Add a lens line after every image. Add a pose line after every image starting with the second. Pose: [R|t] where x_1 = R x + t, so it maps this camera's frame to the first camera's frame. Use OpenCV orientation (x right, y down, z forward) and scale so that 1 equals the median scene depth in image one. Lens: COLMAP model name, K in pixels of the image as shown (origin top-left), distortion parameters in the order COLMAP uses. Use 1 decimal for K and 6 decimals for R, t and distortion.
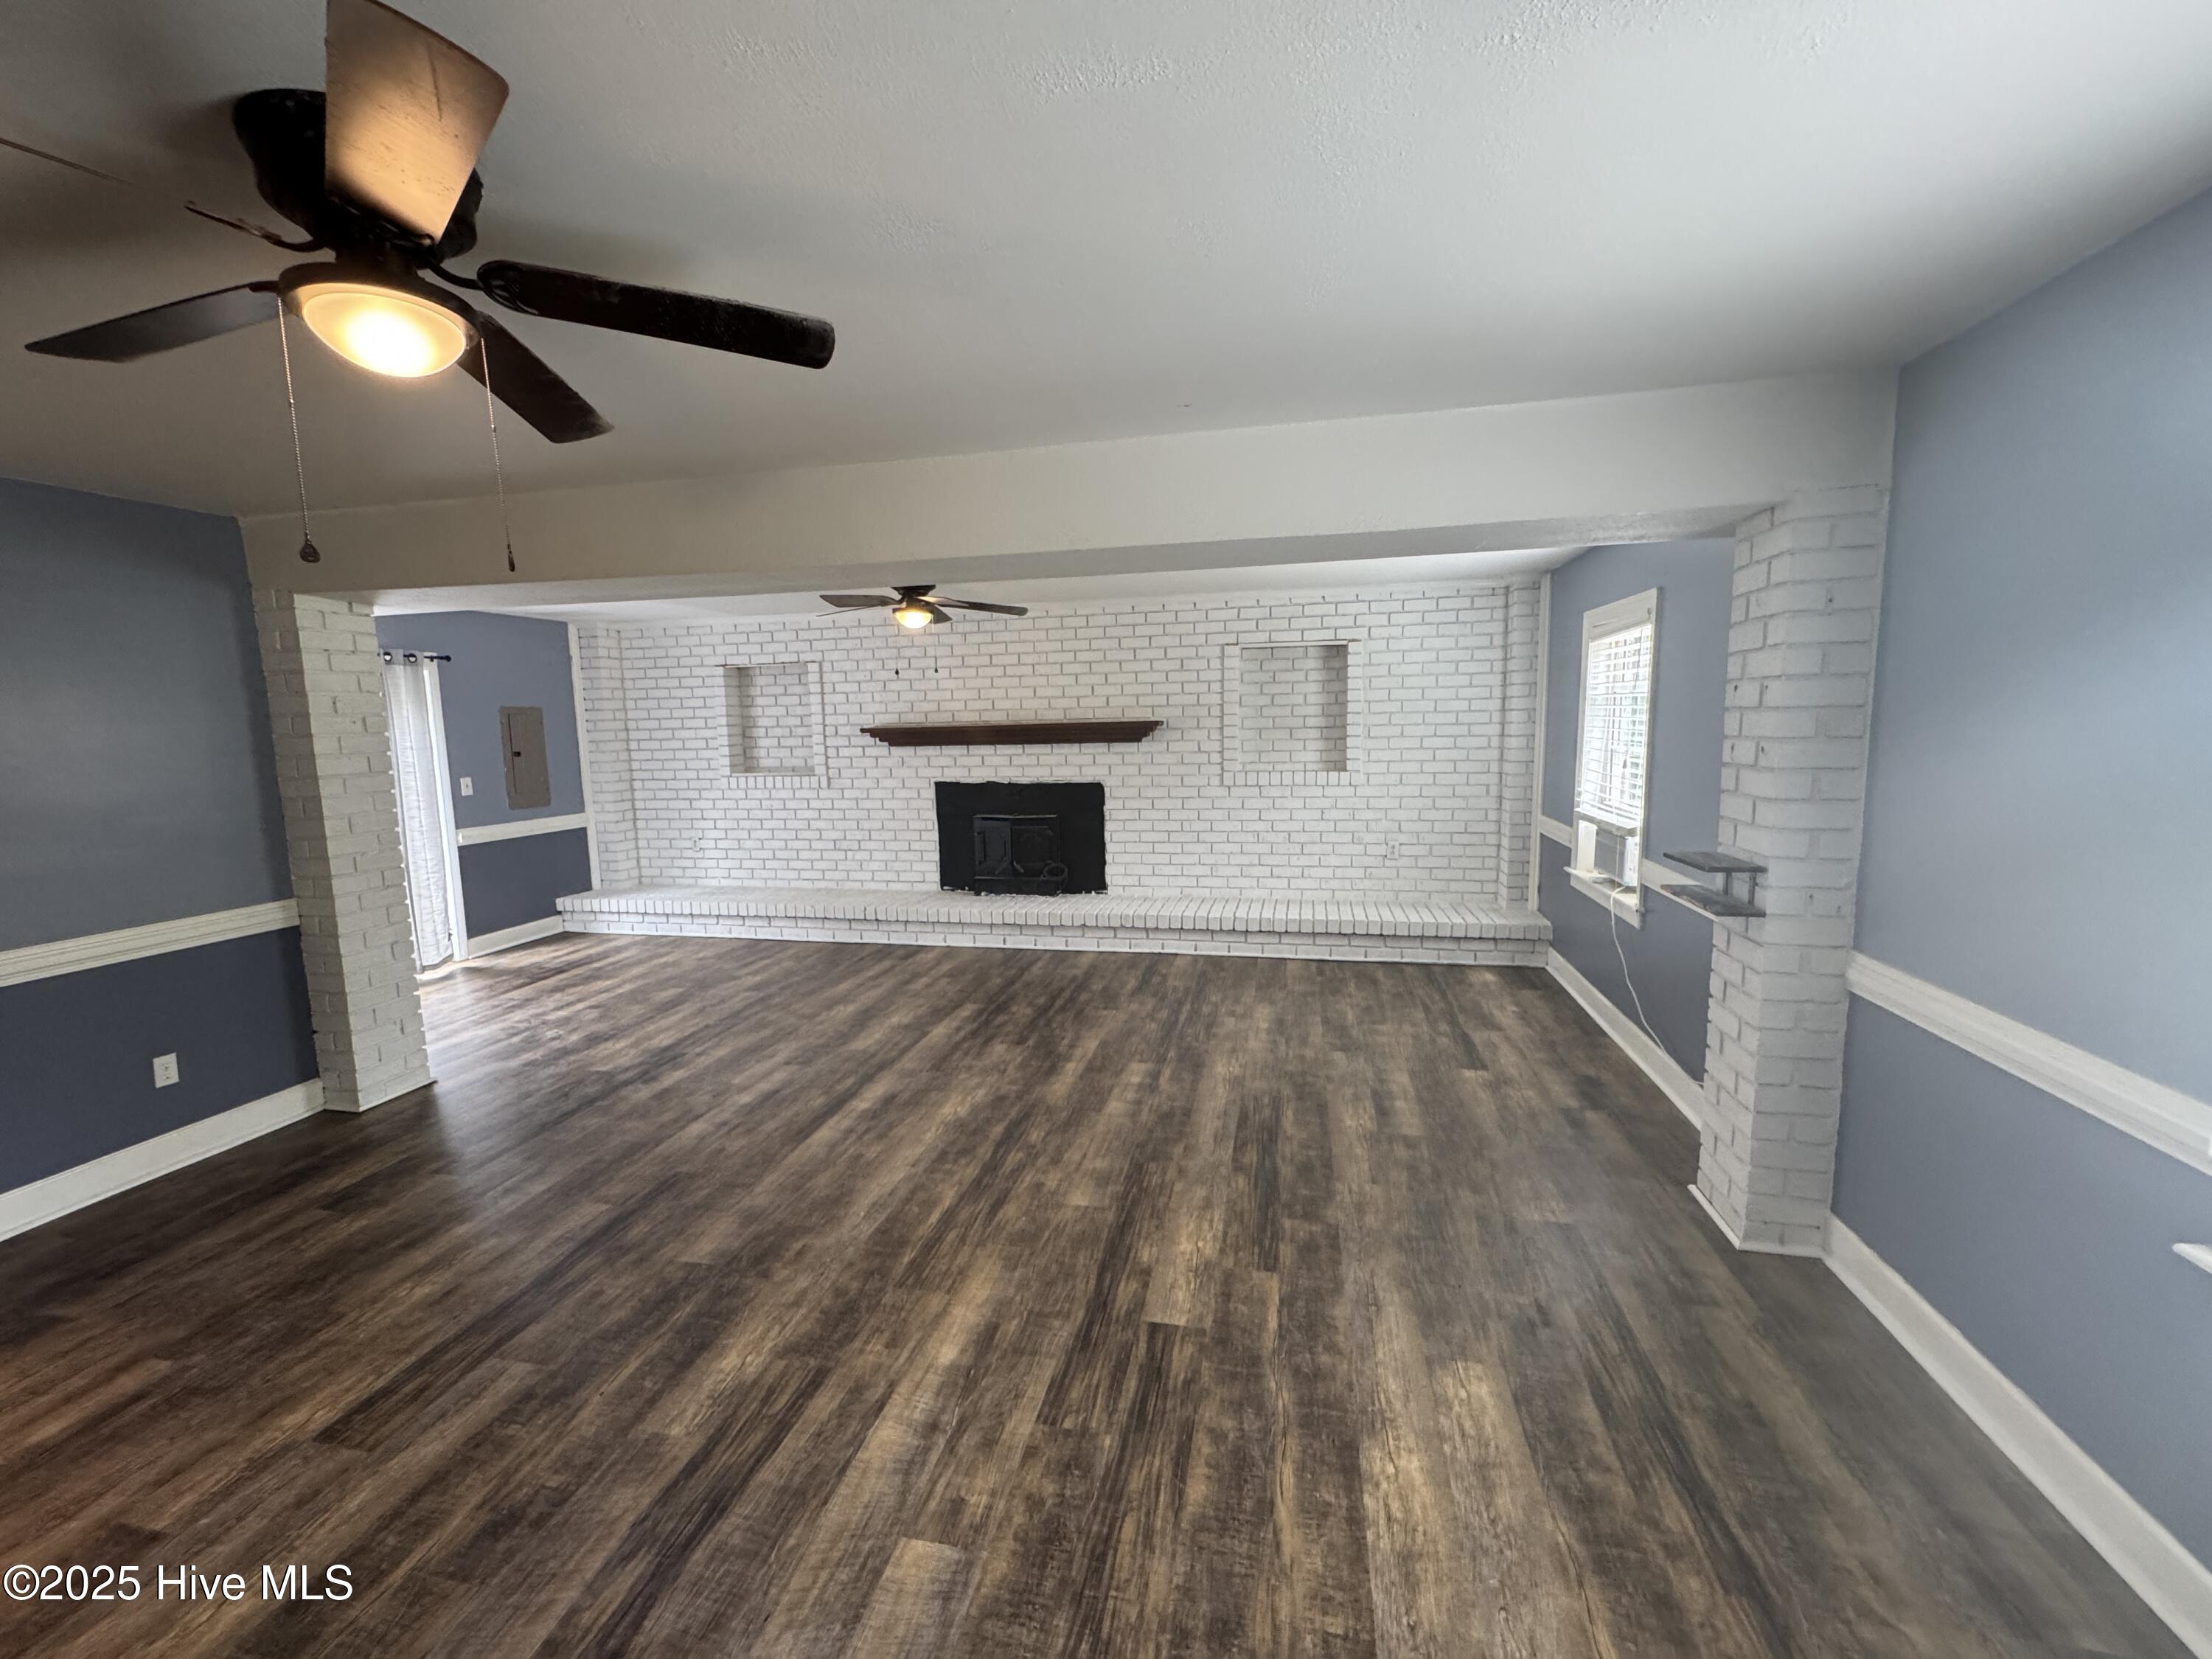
lens RADIAL K [[882.2, 0, 1102.1], [0, 882.2, 827.8], [0, 0, 1]] dist [-0.001345, 0.000277]
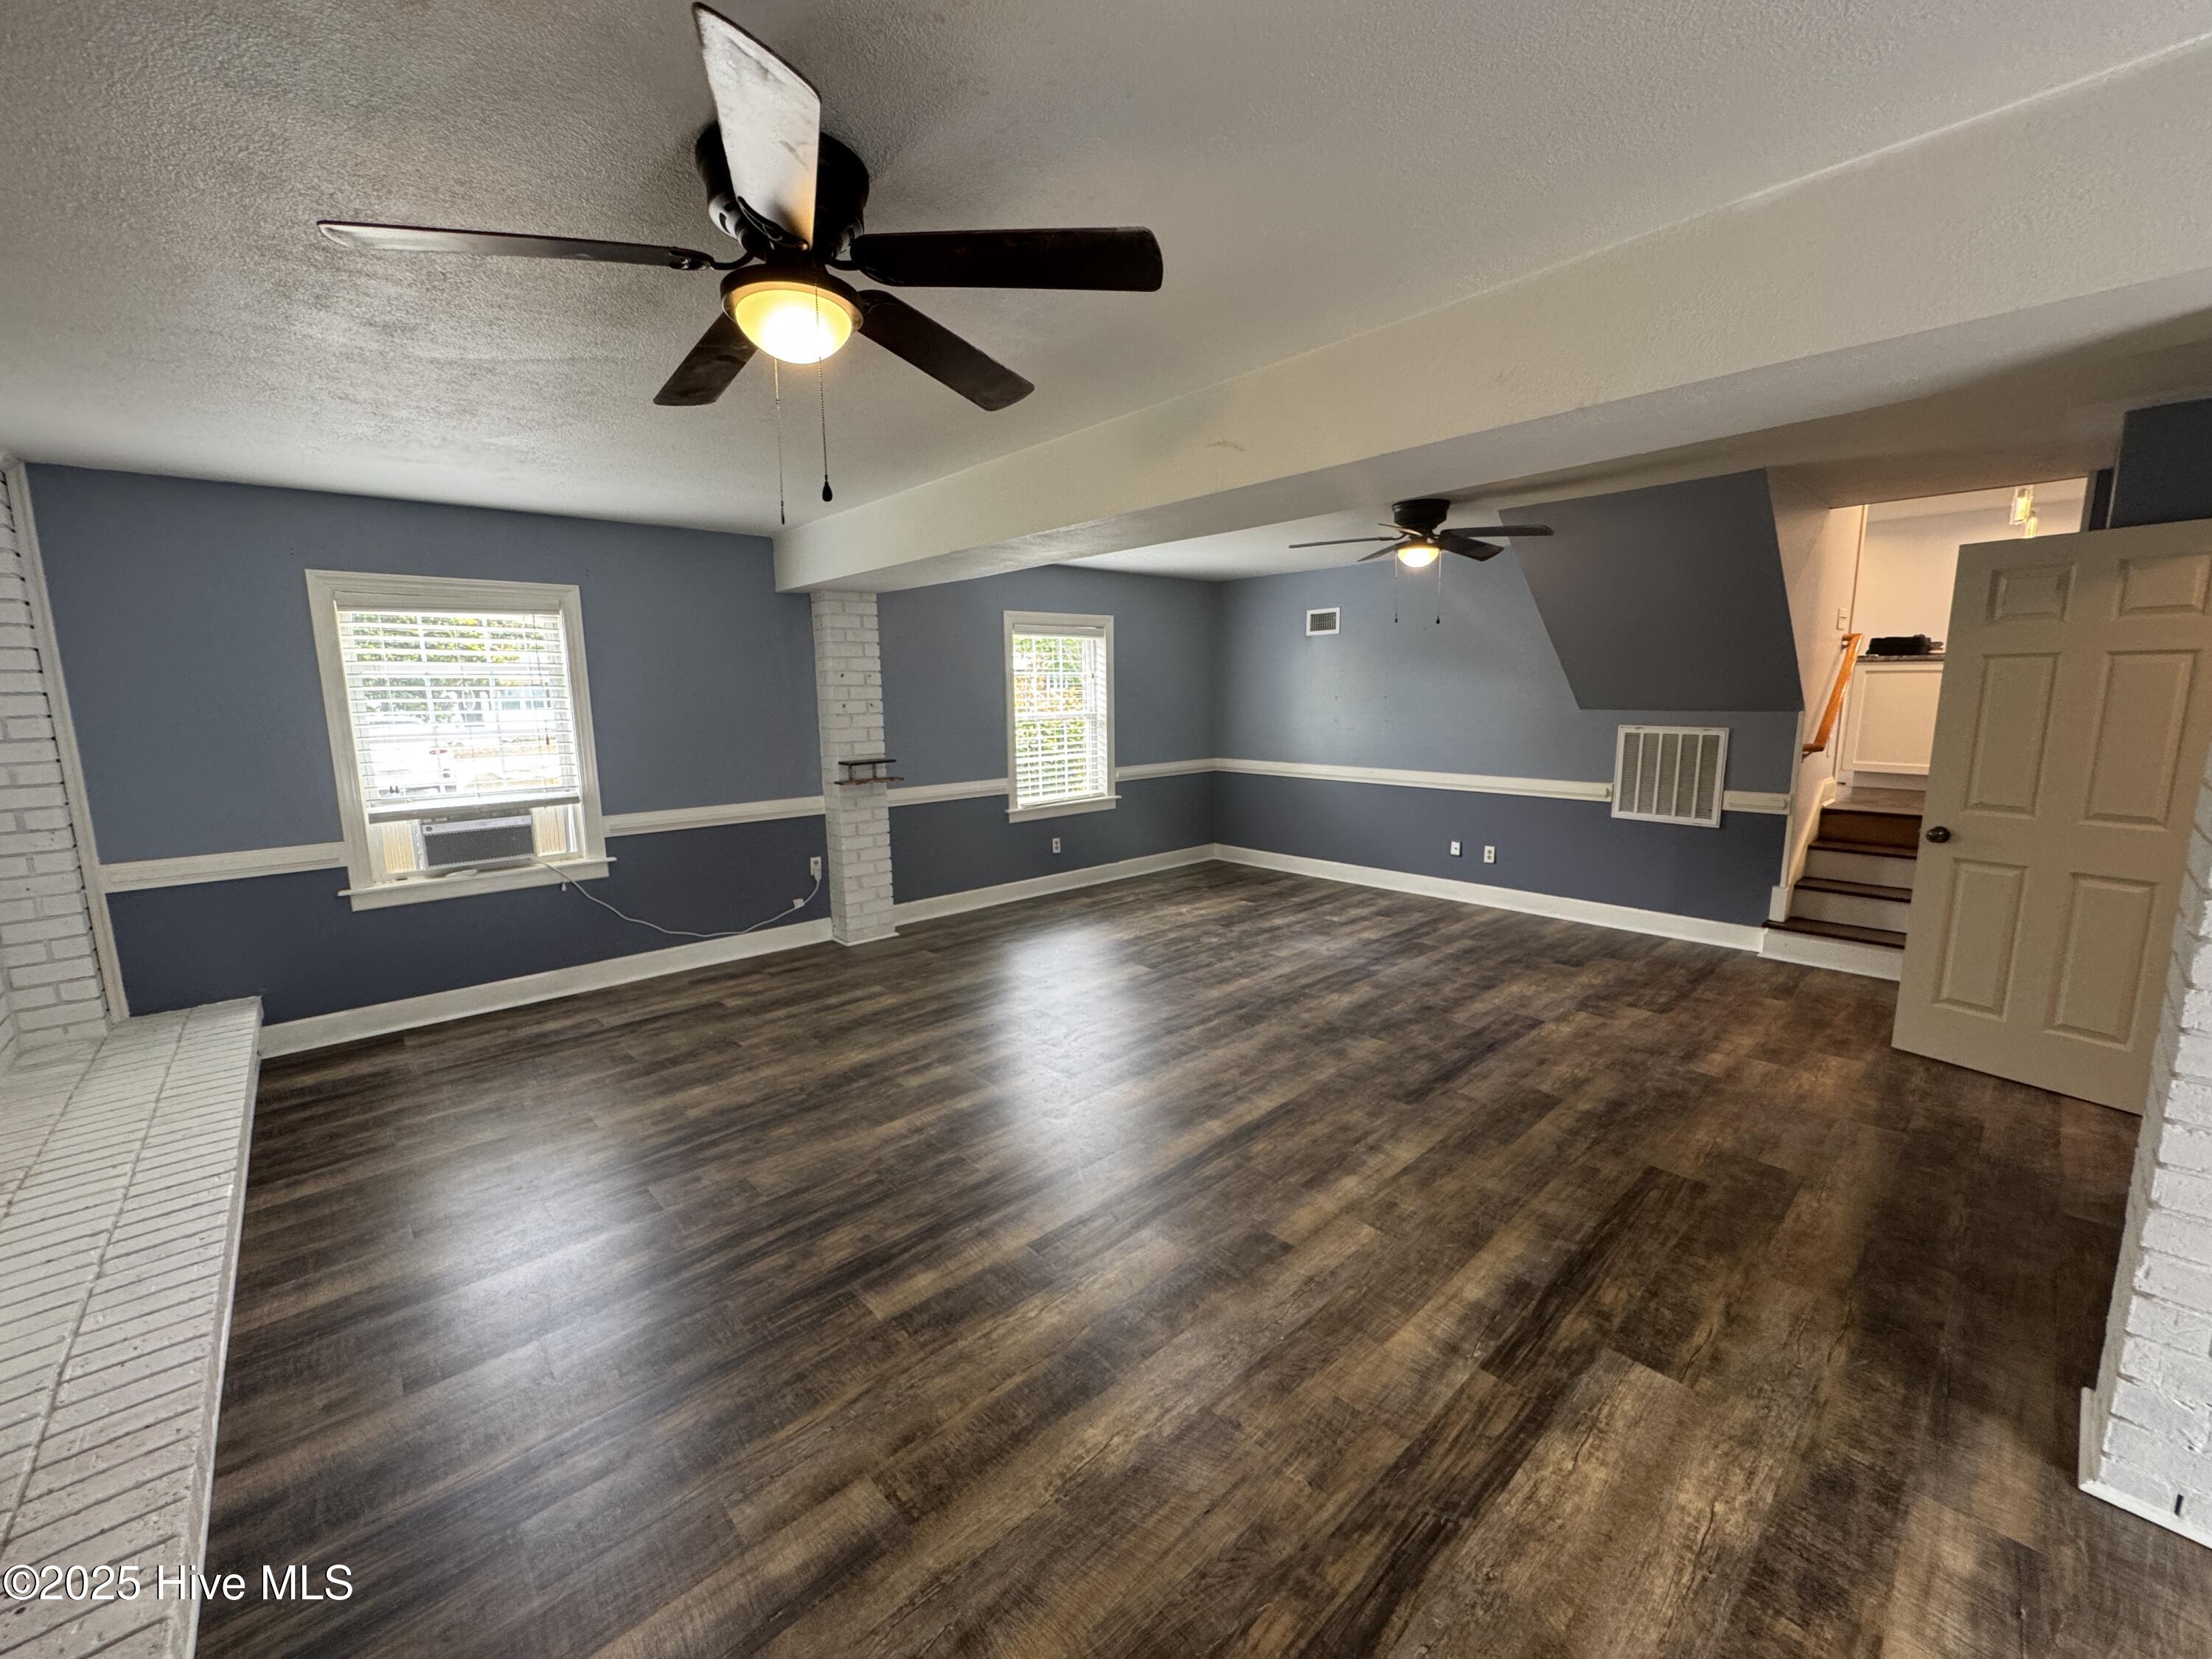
lens RADIAL K [[881.2, 0, 1106.0], [0, 881.2, 829.5], [0, 0, 1]] dist [-0.001441, -0.000047]
pose [[-0.816052, -0.057792, 0.575082, -0.517133], [0.104841, 0.963682, 0.245614, -0.140663], [-0.568391, 0.260726, -0.780355, 1.295756]]
